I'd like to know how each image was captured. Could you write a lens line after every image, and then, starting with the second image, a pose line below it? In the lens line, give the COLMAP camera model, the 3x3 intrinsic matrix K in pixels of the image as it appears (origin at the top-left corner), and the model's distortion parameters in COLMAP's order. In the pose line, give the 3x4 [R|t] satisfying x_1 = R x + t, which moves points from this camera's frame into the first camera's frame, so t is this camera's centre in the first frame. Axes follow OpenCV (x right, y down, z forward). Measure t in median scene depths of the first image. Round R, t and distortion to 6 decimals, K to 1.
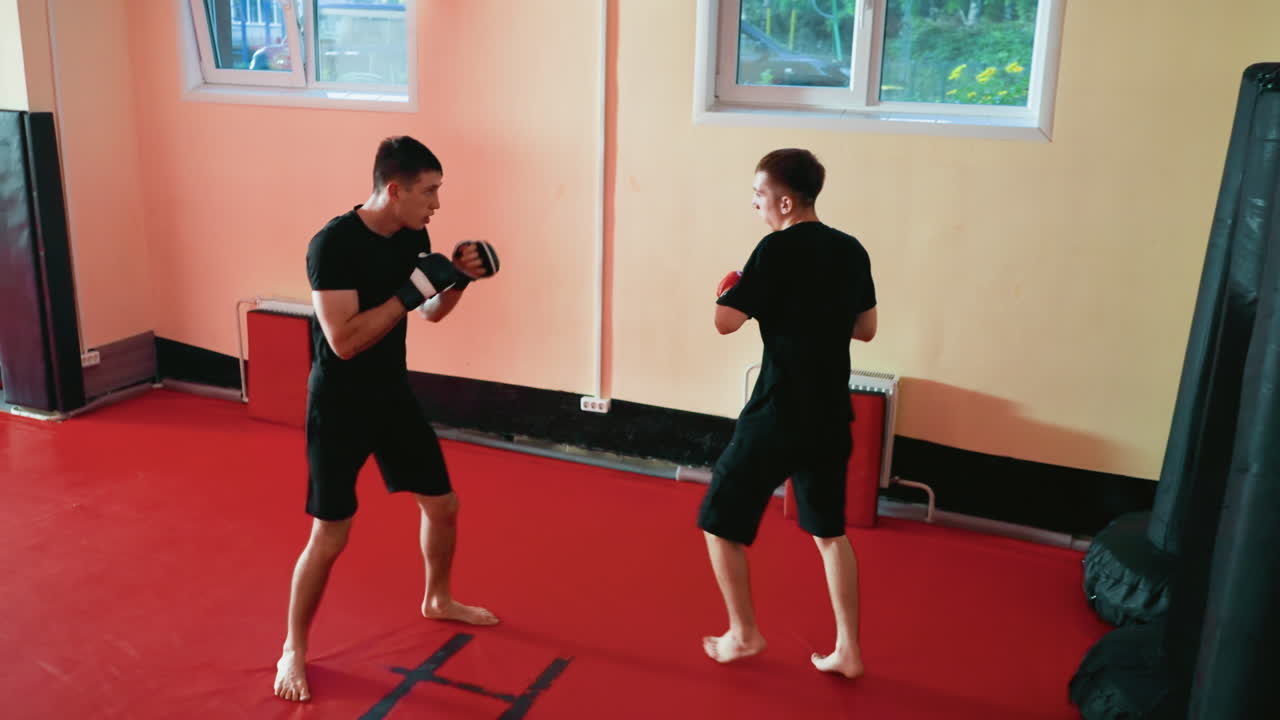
lens RADIAL K [[1110.3, 0, 640.0], [0, 1110.3, 360.0], [0, 0, 1]] dist [-0.011569, 0.006048]
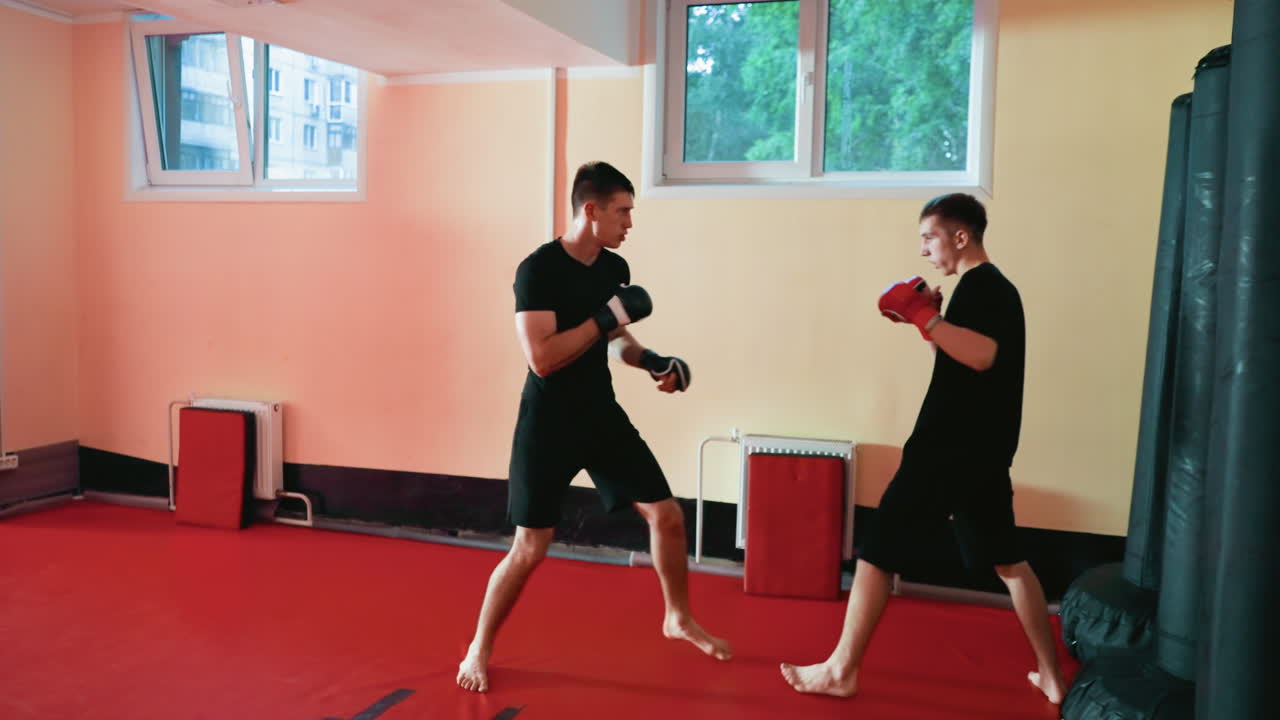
lens RADIAL K [[1110.3, 0, 640.0], [0, 1110.3, 360.0], [0, 0, 1]] dist [-0.011569, 0.006048]
pose [[0.998493, -0.007458, 0.054368, -0.008393], [0.017327, 0.982887, -0.183392, 0.099550], [-0.052070, 0.184057, 0.981535, 0.029278]]
